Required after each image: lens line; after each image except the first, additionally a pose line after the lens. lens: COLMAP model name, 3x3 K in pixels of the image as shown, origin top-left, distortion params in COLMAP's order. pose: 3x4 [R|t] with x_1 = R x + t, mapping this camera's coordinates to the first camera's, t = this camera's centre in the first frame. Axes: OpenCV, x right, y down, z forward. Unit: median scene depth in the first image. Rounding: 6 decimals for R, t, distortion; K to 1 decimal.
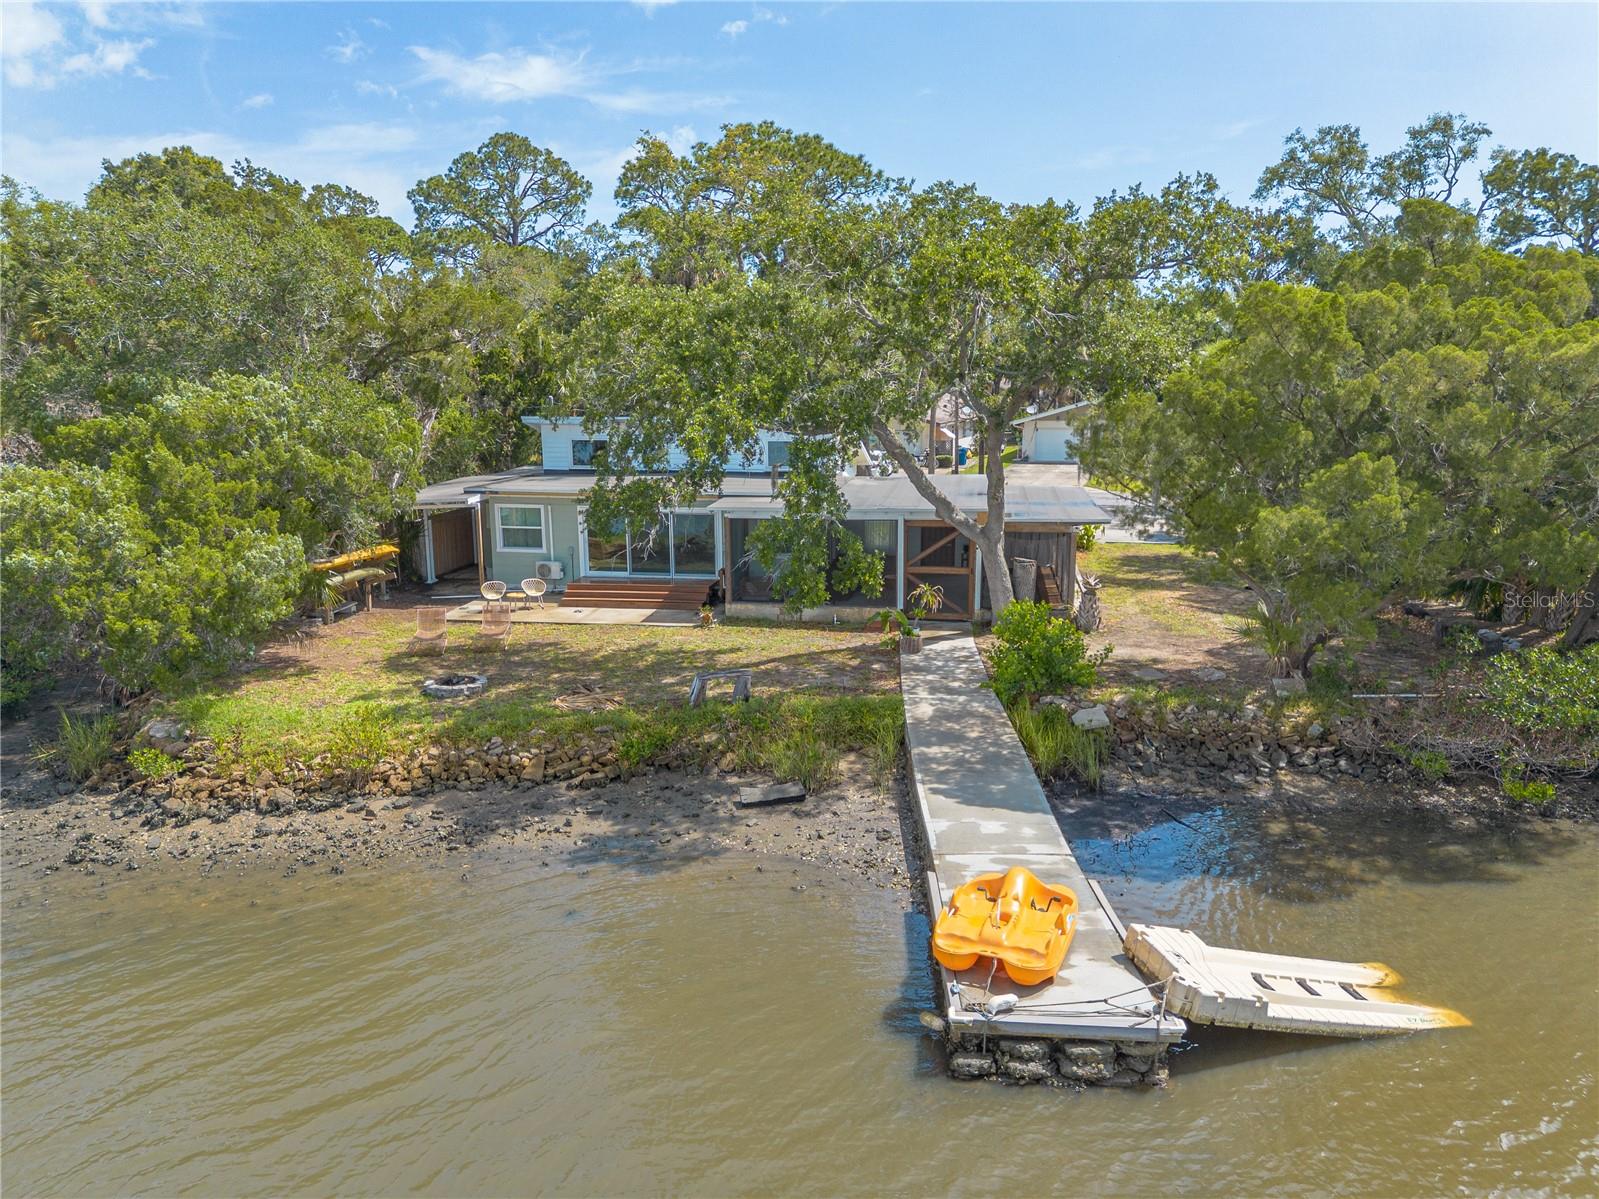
lens RADIAL K [[1121.3, 0, 799.5], [0, 1121.3, 599.5], [0, 0, 1]] dist [0.067931, -0.054928]
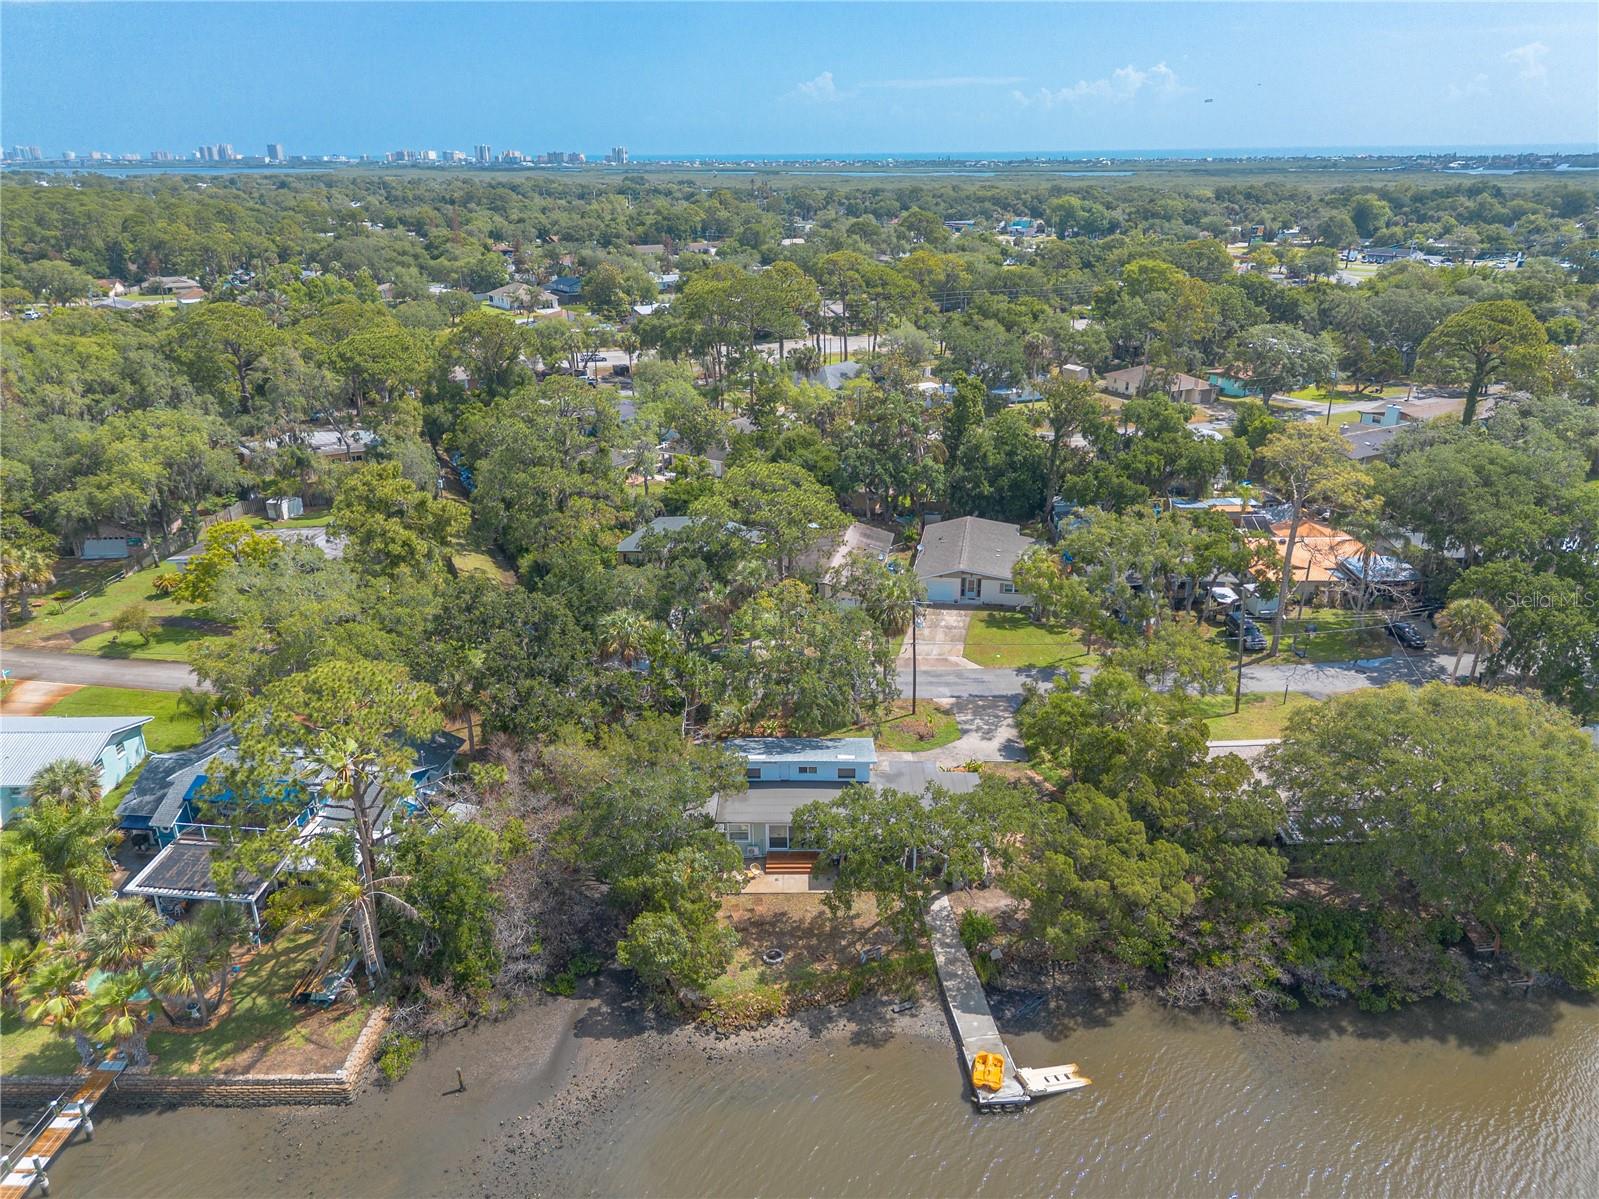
lens RADIAL K [[1121.3, 0, 799.5], [0, 1121.3, 599.5], [0, 0, 1]] dist [0.067931, -0.054928]
pose [[0.988525, -0.053419, 0.141300, -0.766424], [0.029201, 0.985318, 0.168212, -1.644091], [-0.148211, -0.162156, 0.975571, -2.061465]]
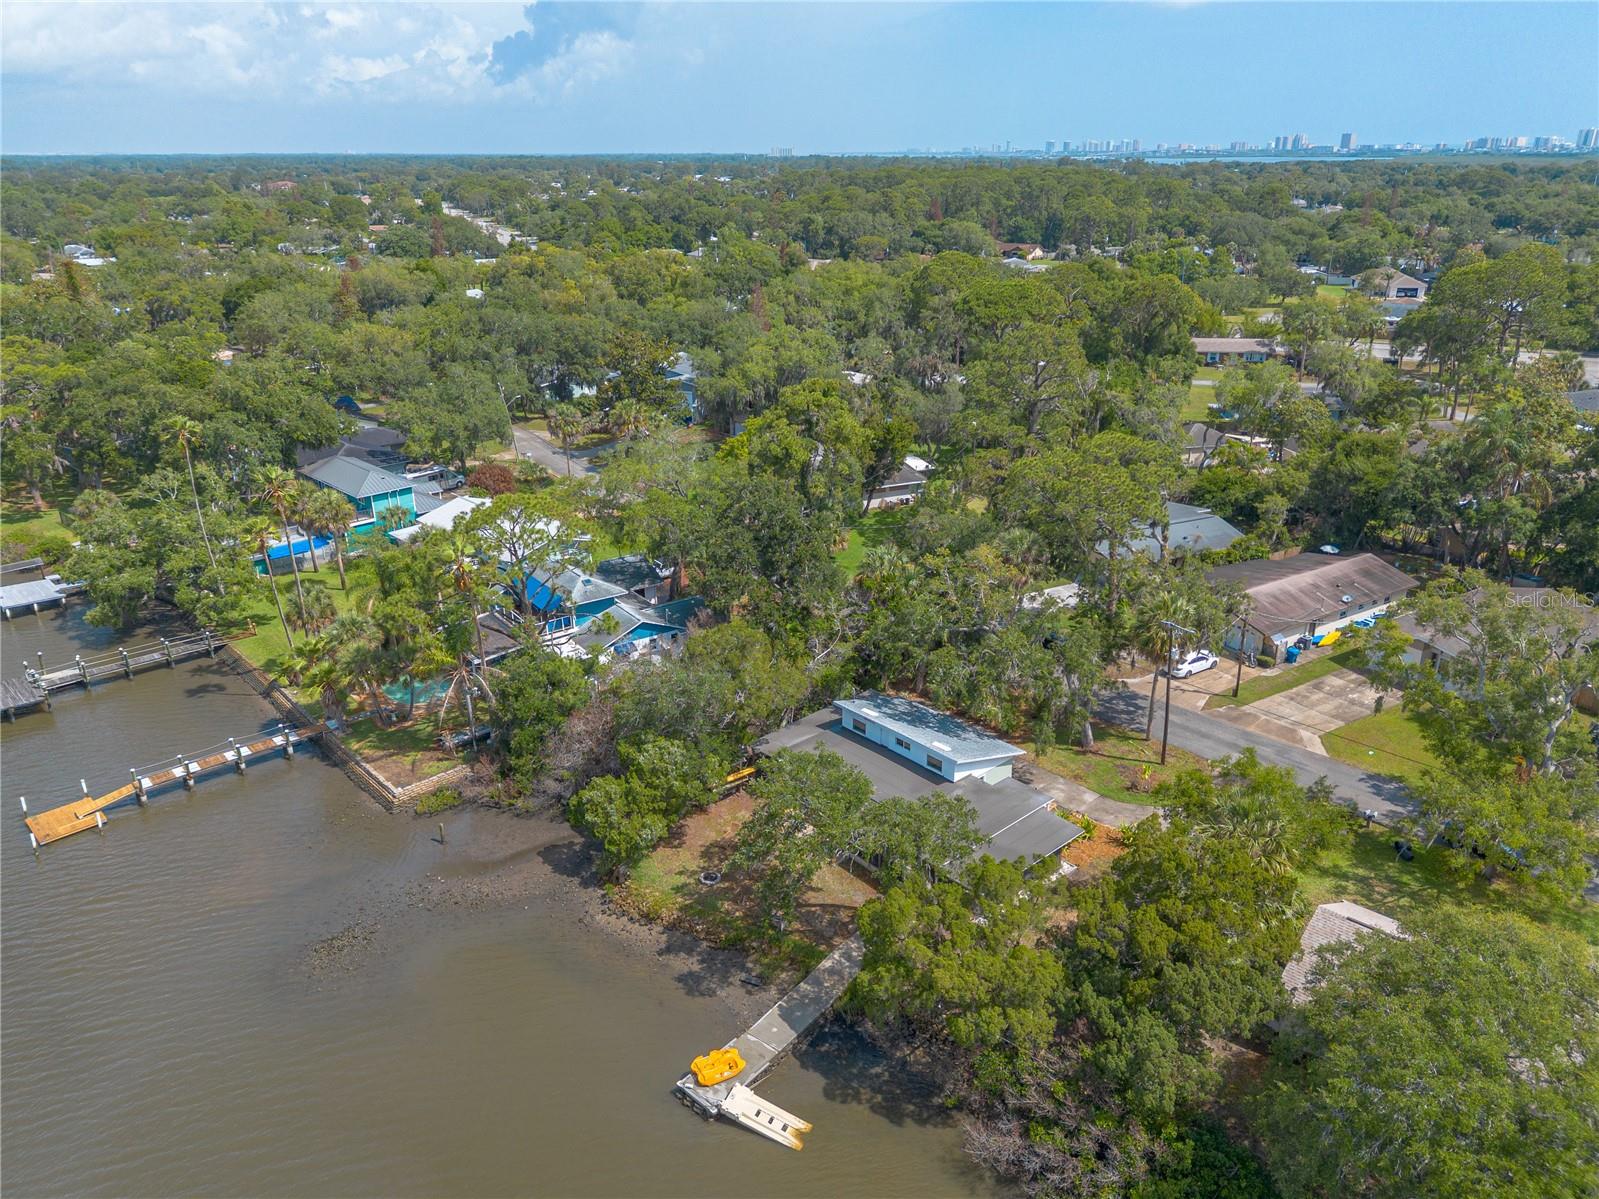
lens RADIAL K [[1121.3, 0, 799.5], [0, 1121.3, 599.5], [0, 0, 1]] dist [0.067931, -0.054928]
pose [[0.792327, 0.234045, -0.563418, 1.642579], [-0.131003, 0.967216, 0.217556, -1.573433], [0.595866, -0.098566, 0.797013, -1.278670]]
